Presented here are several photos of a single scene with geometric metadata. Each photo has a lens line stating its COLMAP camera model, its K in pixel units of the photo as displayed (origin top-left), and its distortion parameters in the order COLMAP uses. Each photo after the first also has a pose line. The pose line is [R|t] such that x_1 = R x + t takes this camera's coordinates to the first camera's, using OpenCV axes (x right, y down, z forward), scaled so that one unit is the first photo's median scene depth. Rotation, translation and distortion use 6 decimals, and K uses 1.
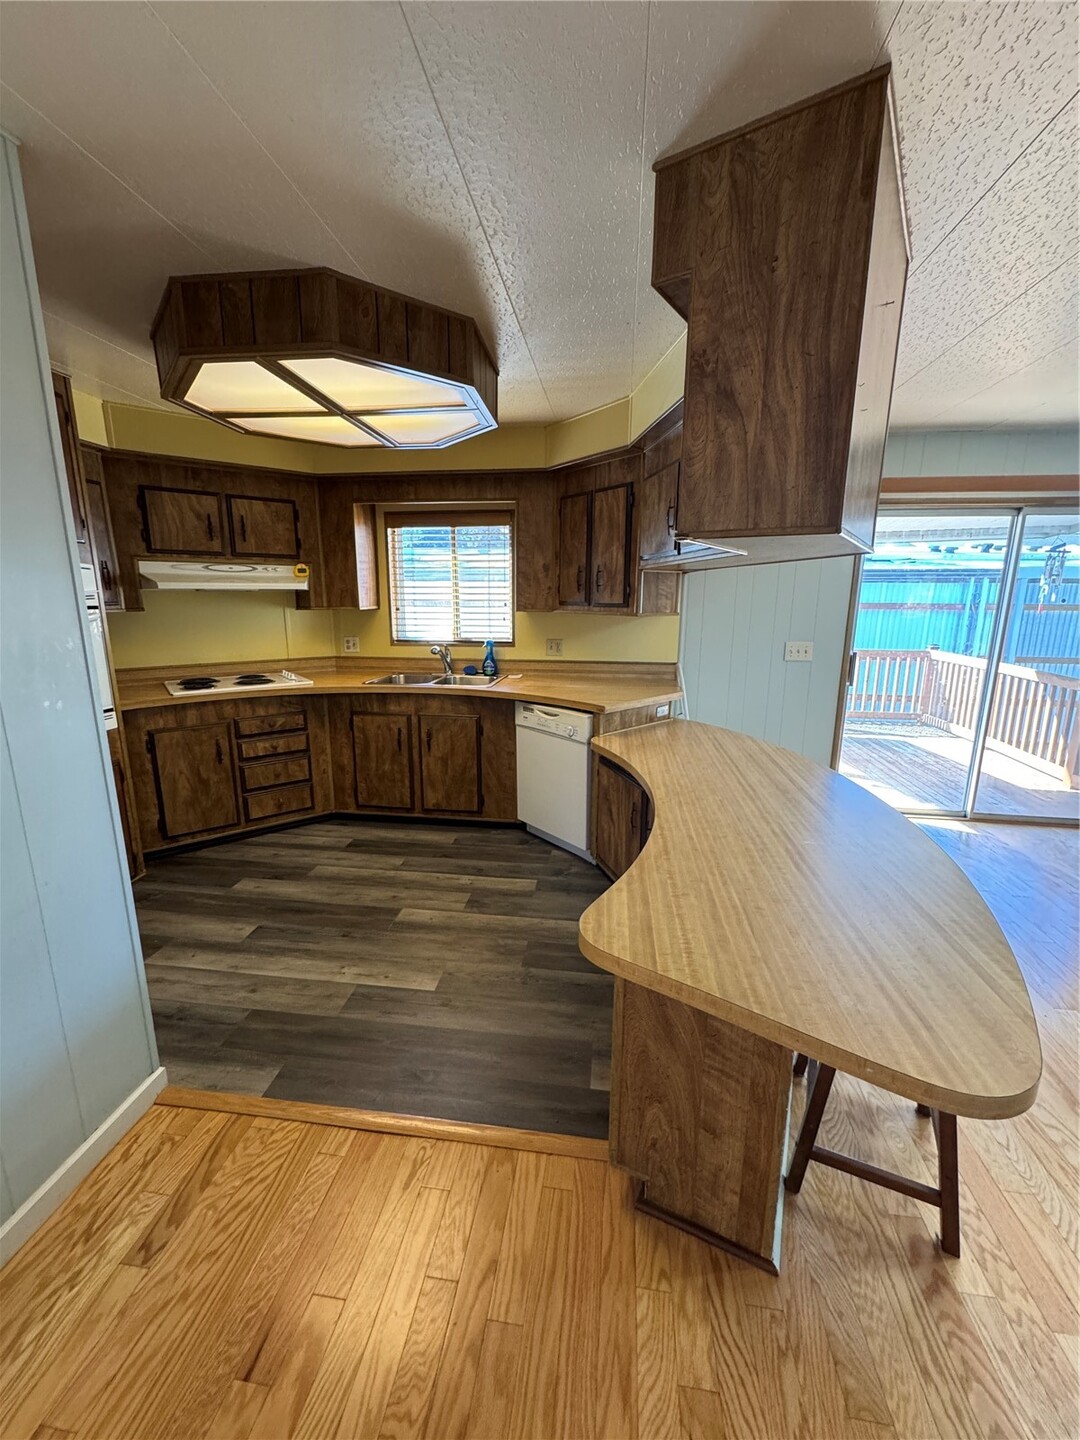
lens RADIAL K [[577.3, 0, 541.7], [0, 577.3, 717.4], [0, 0, 1]] dist [-0.002199, 0.000033]
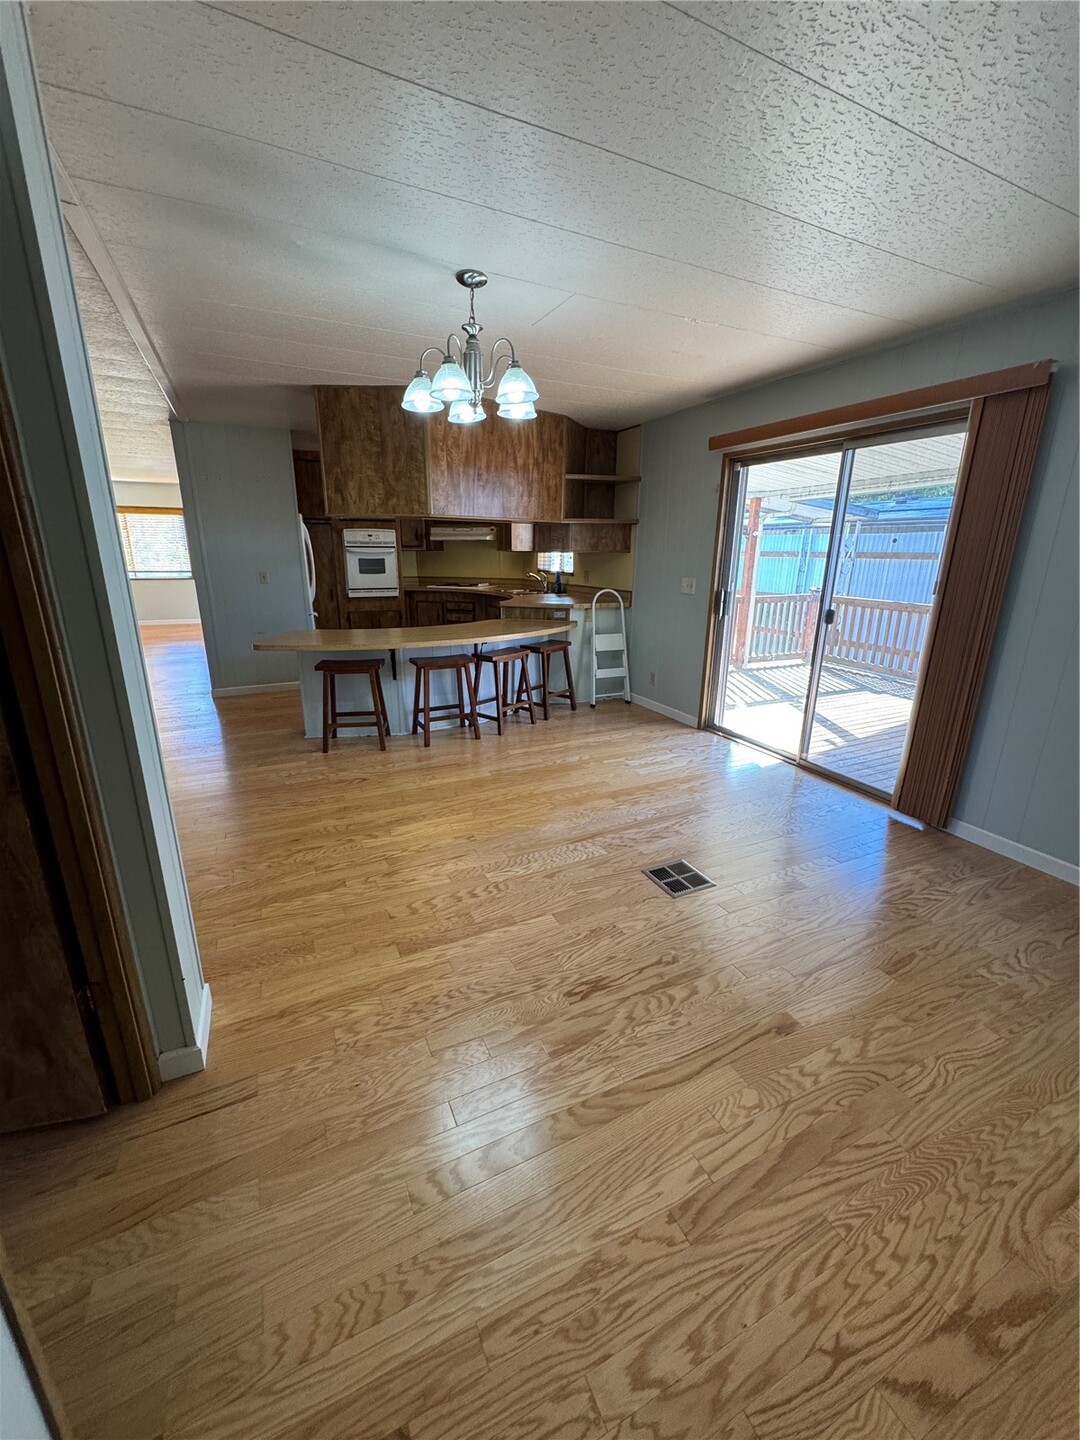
lens RADIAL K [[577.3, 0, 545.0], [0, 577.3, 721.2], [0, 0, 1]] dist [-0.002199, 0.000033]
pose [[0.557497, 0.235222, -0.796158, 1.304432], [-0.176791, 0.970660, 0.162983, 0.017734], [0.811137, 0.049891, 0.582725, 0.050668]]
